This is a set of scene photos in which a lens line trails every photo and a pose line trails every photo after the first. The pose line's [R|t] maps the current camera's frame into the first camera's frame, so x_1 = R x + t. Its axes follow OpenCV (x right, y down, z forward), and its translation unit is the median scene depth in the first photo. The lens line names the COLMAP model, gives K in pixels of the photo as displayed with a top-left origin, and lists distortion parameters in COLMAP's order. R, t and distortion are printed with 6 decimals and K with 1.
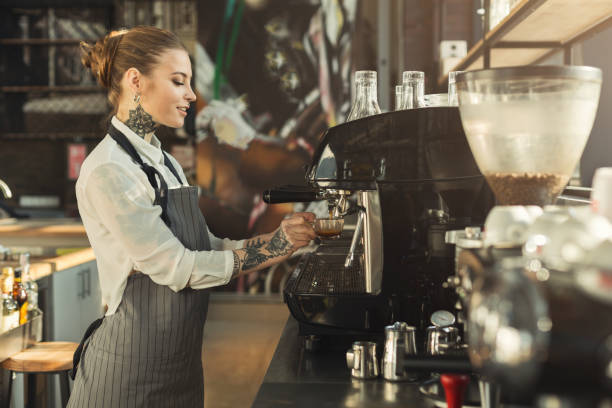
lens RADIAL K [[932.3, 0, 306.0], [0, 932.3, 204.0], [0, 0, 1]] dist [-0.008745, -0.053138]
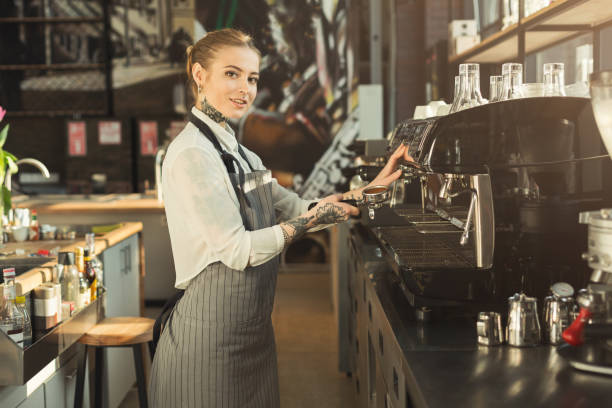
lens RADIAL K [[918.1, 0, 306.0], [0, 918.1, 204.0], [0, 0, 1]] dist [-0.002739, -0.064632]
pose [[0.998807, -0.017790, 0.045474, -0.165051], [0.016220, 0.999267, 0.034674, -0.017787], [-0.046058, -0.033895, 0.998364, -0.060719]]
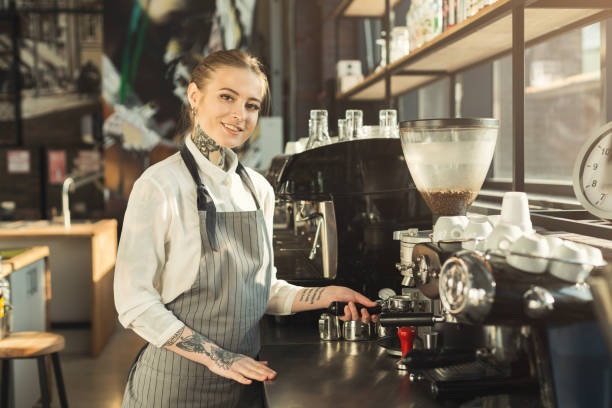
lens RADIAL K [[918.1, 0, 306.0], [0, 918.1, 204.0], [0, 0, 1]] dist [-0.002739, -0.064632]
pose [[0.990386, -0.018460, 0.137091, -0.124446], [0.017725, 0.999821, 0.006580, -0.017297], [-0.137188, -0.004086, 0.990537, -0.262524]]
